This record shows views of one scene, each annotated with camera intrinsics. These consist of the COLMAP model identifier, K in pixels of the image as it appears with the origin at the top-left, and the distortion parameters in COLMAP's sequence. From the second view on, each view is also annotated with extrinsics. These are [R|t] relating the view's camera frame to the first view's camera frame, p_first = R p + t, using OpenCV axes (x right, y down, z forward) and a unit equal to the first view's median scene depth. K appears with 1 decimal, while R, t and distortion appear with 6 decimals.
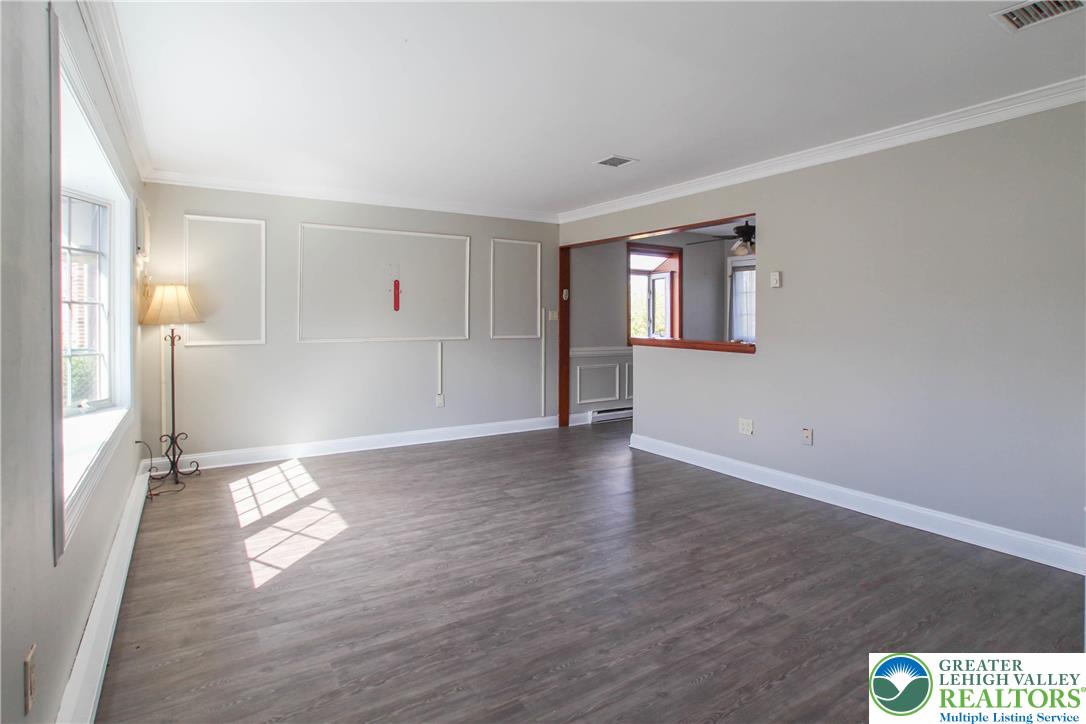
lens RADIAL K [[559.5, 0, 534.1], [0, 559.5, 322.3], [0, 0, 1]] dist [0.002876, 0.002956]
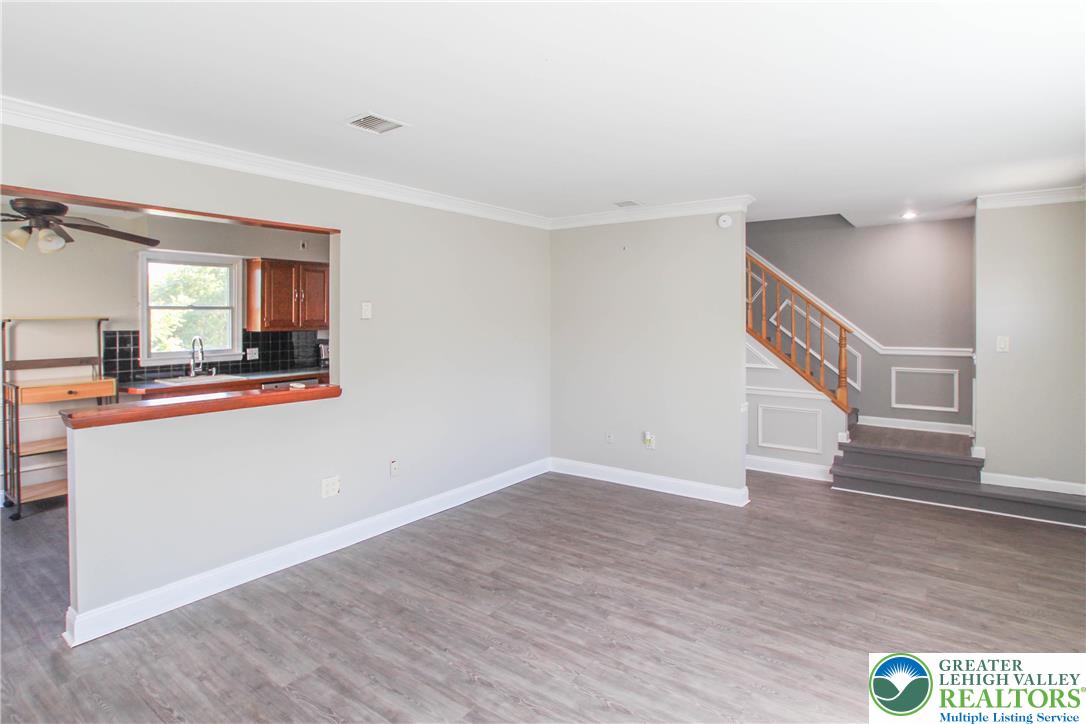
lens RADIAL K [[559.5, 0, 534.7], [0, 559.5, 328.4], [0, 0, 1]] dist [0.002876, 0.002956]
pose [[-0.361913, -0.008767, 0.932171, -0.809317], [0.003272, 0.999938, 0.010675, -0.093760], [-0.932206, 0.006913, -0.361862, 1.645338]]
